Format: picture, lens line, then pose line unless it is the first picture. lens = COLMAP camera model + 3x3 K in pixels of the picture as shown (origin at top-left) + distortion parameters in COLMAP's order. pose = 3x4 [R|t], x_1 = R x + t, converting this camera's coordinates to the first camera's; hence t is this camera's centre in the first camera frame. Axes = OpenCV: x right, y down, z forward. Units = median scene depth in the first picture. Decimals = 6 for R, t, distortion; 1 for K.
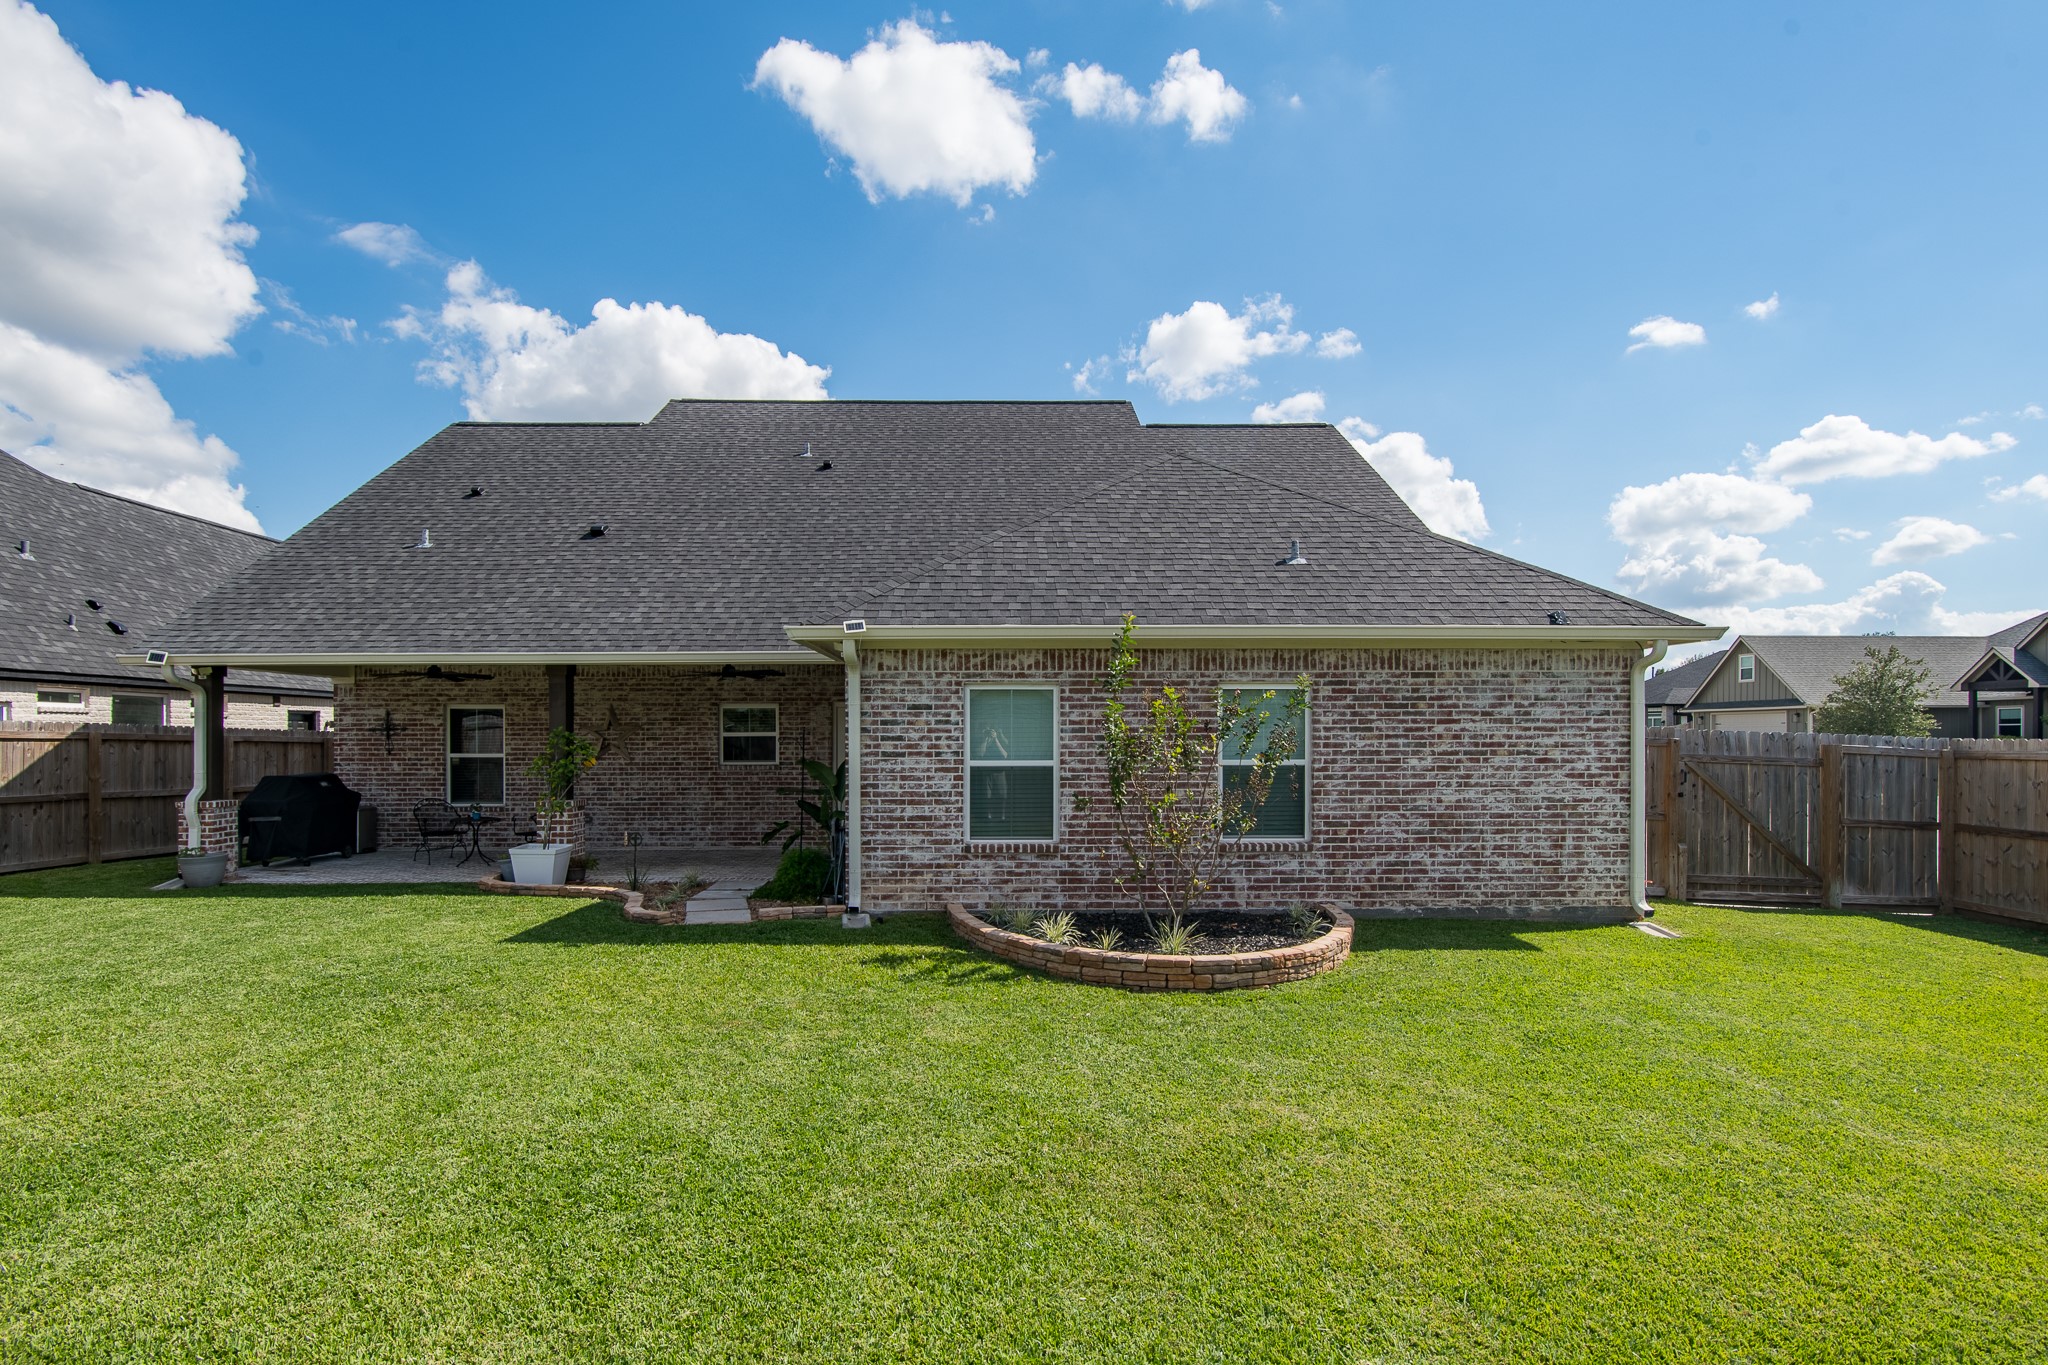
lens RADIAL K [[1016.3, 0, 1055.7], [0, 1016.3, 738.4], [0, 0, 1]] dist [-0.003681, -0.004419]
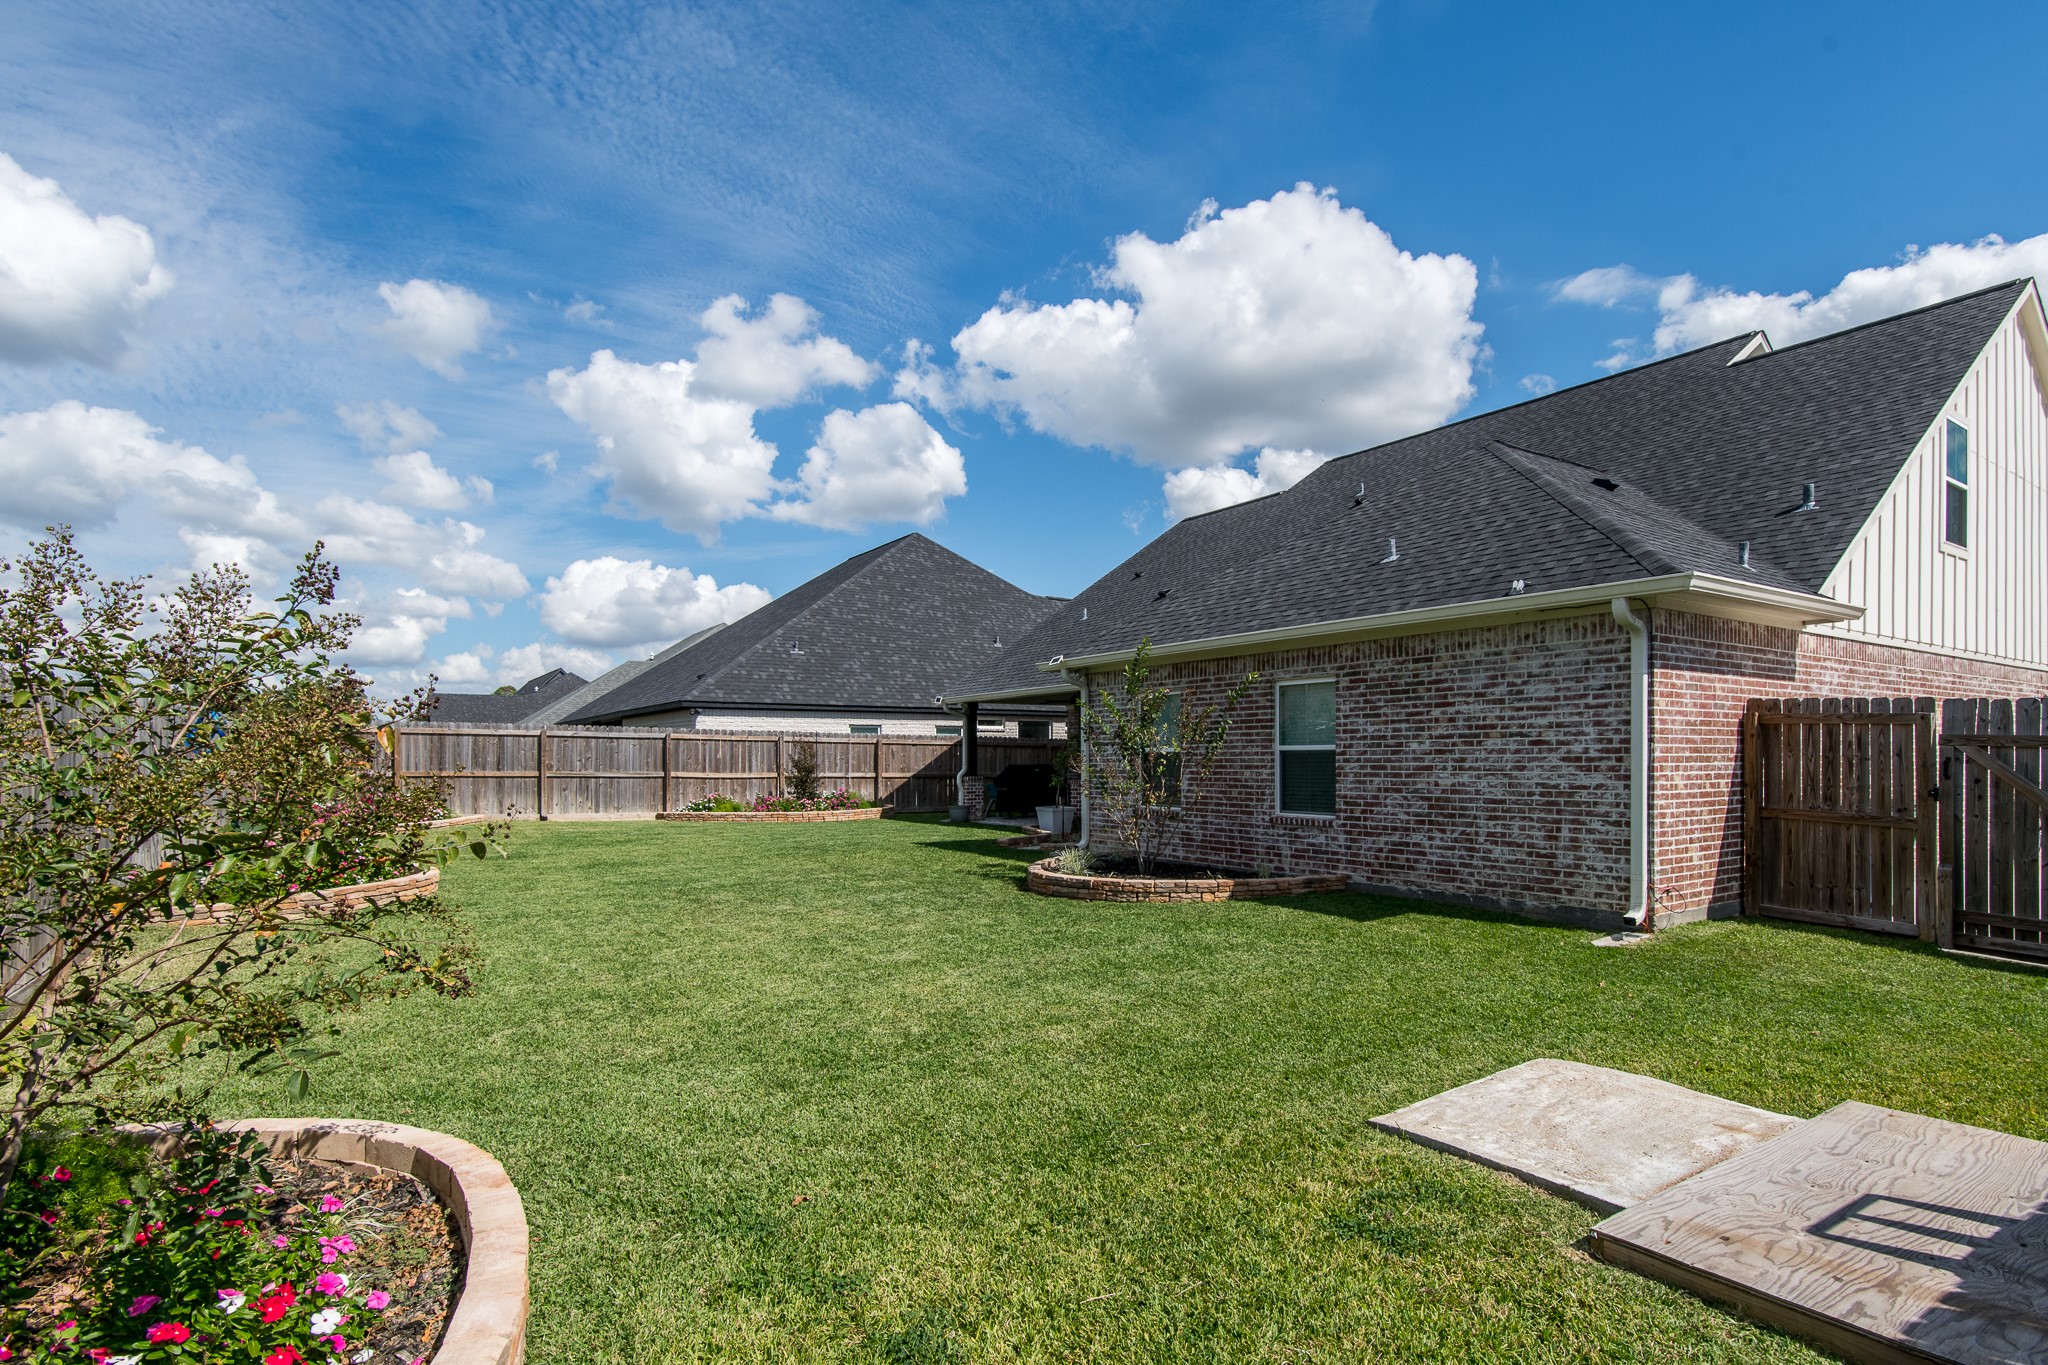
lens RADIAL K [[1016.3, 0, 1022.7], [0, 1016.3, 754.0], [0, 0, 1]] dist [-0.003681, -0.004419]
pose [[0.546693, -0.003272, -0.837327, 0.993331], [0.002060, 0.999995, -0.002563, 0.033277], [0.837330, -0.000324, 0.546697, 0.110660]]
